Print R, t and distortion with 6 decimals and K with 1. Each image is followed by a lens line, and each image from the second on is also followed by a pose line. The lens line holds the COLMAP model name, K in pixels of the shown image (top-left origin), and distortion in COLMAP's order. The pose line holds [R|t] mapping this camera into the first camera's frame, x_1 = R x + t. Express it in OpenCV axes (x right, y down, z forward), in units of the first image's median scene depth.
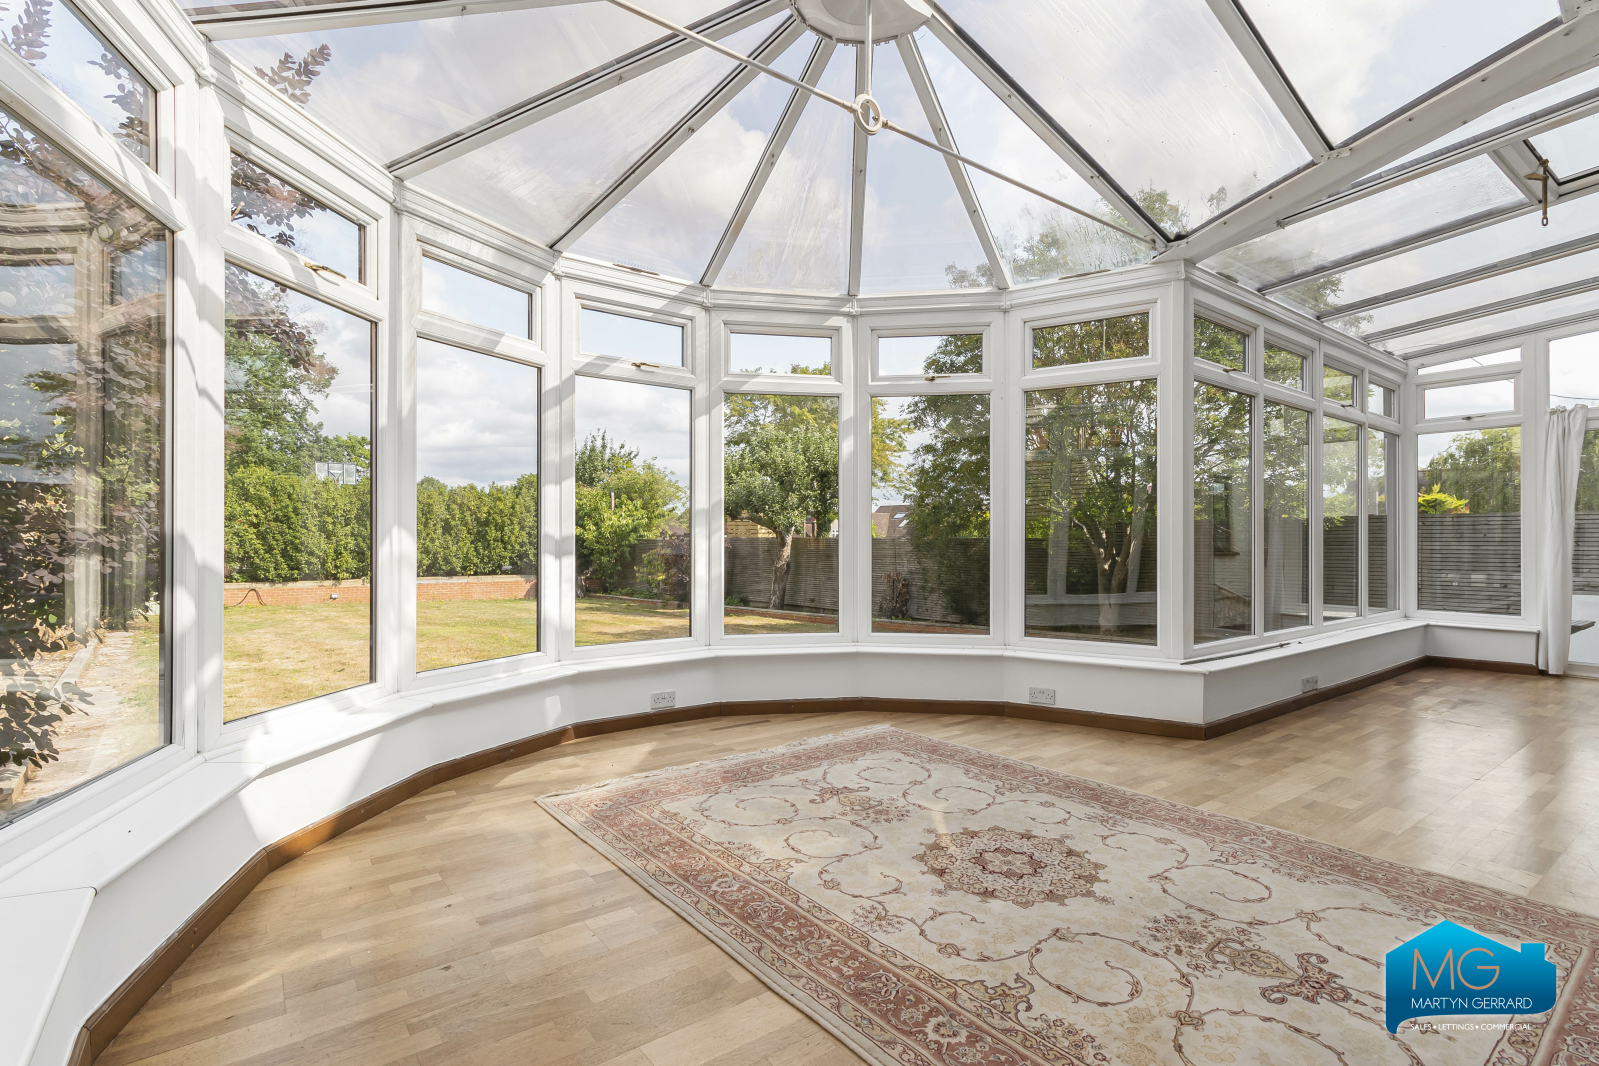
lens RADIAL K [[745.7, 0, 799.5], [0, 745.7, 533.0], [0, 0, 1]] dist [0.000752, 0.000094]
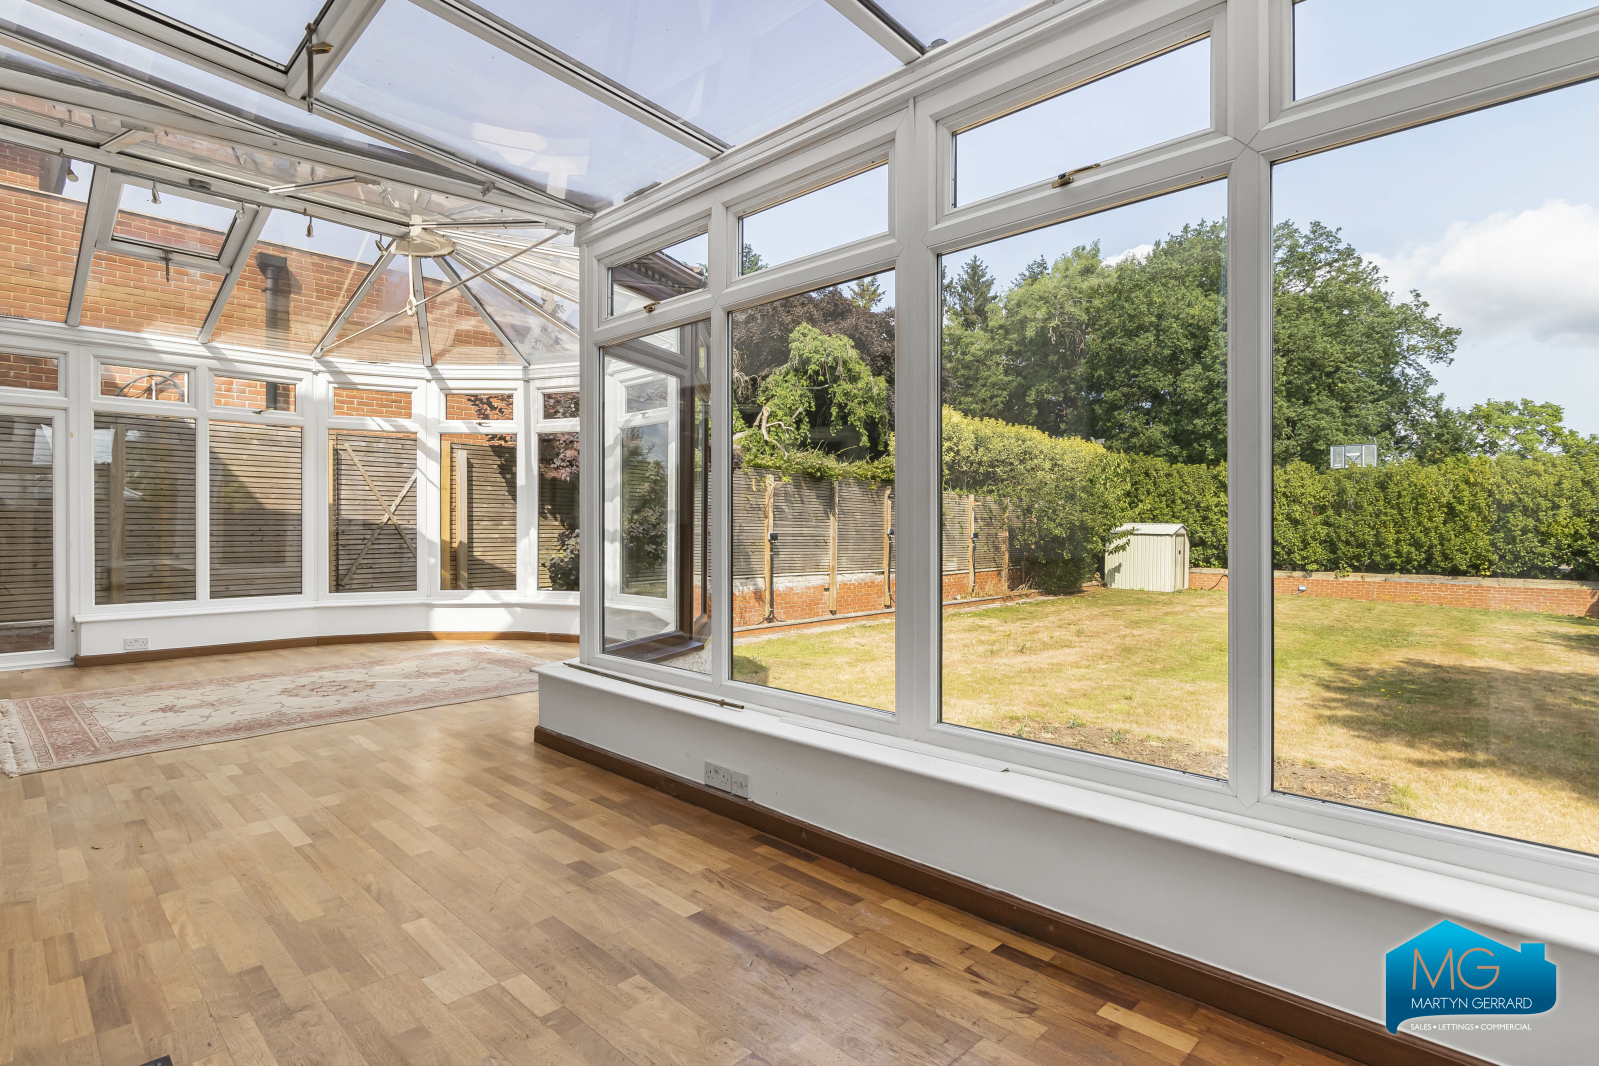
lens RADIAL K [[792.1, 0, 799.5], [0, 792.1, 533.0], [0, 0, 1]] dist [-0.001567, -0.001229]
pose [[0.163400, 0.009801, -0.986511, 0.271140], [0.005985, 0.999922, 0.010926, -0.000761], [0.986542, -0.007690, 0.163329, 0.201082]]
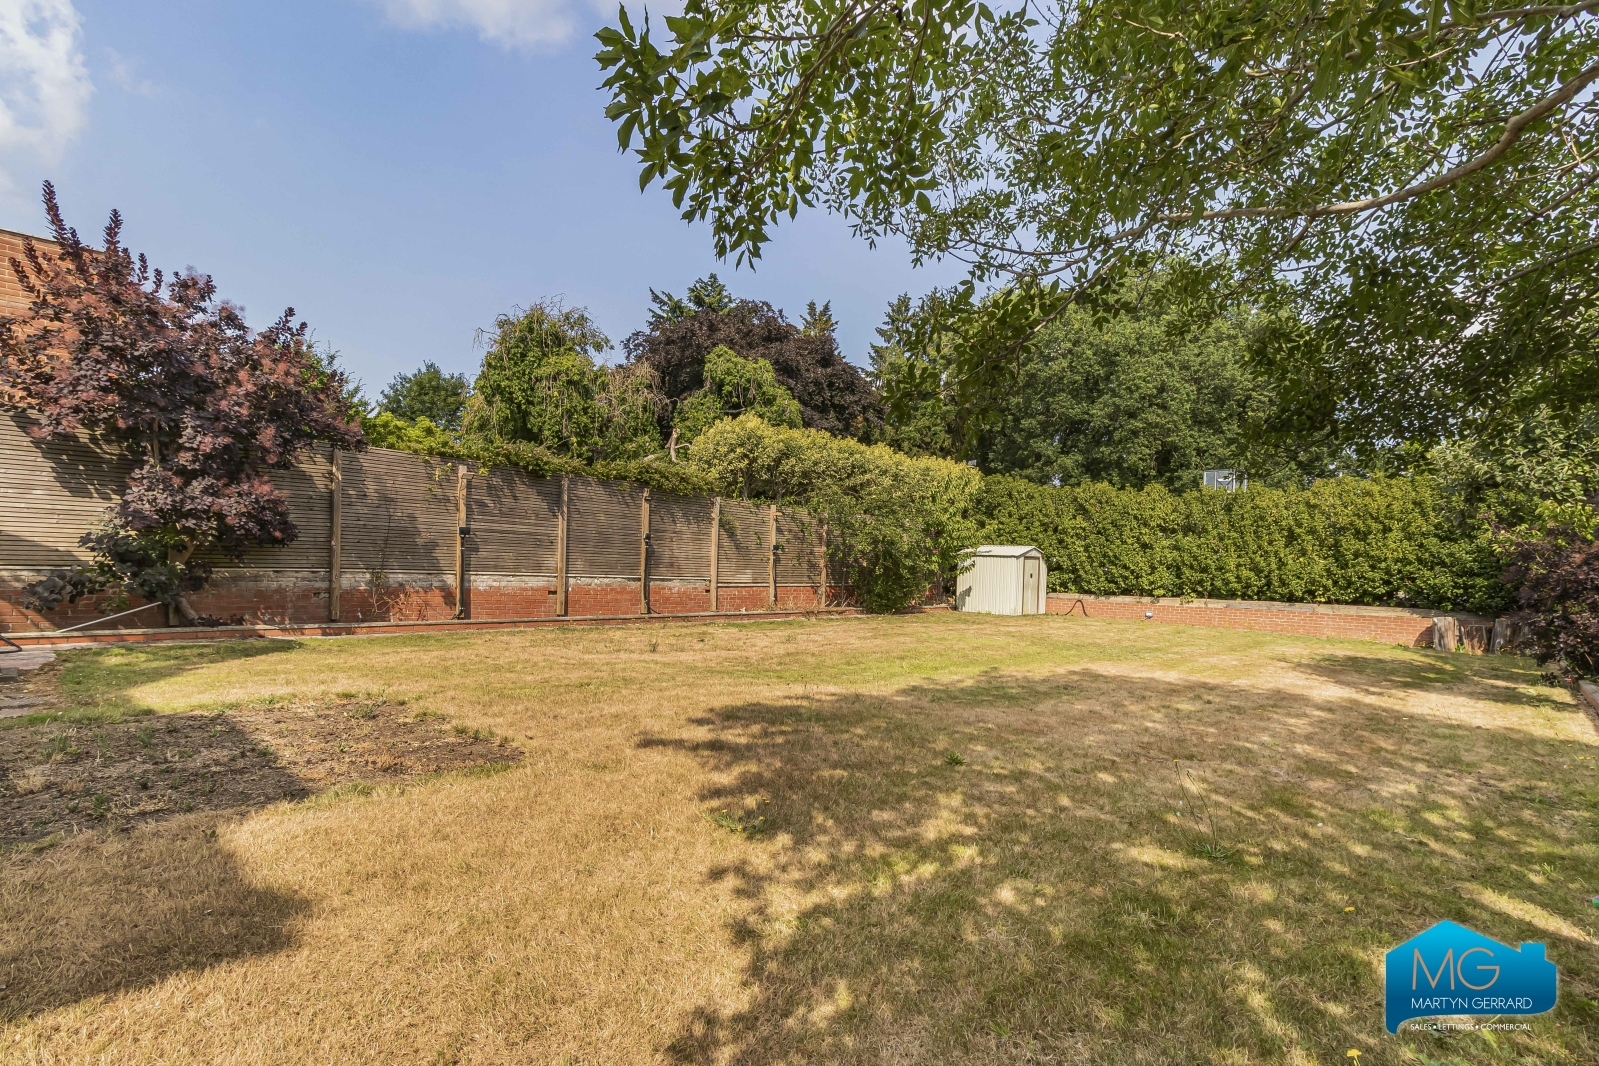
lens RADIAL K [[780.9, 0, 829.5], [0, 780.9, 573.3], [0, 0, 1]] dist [0.003584, 0.000425]
pose [[0.151674, 0.011567, -0.988363, 0.266789], [-0.015147, 0.999841, 0.009377, 0.031338], [0.988314, 0.013548, 0.151825, 0.467138]]
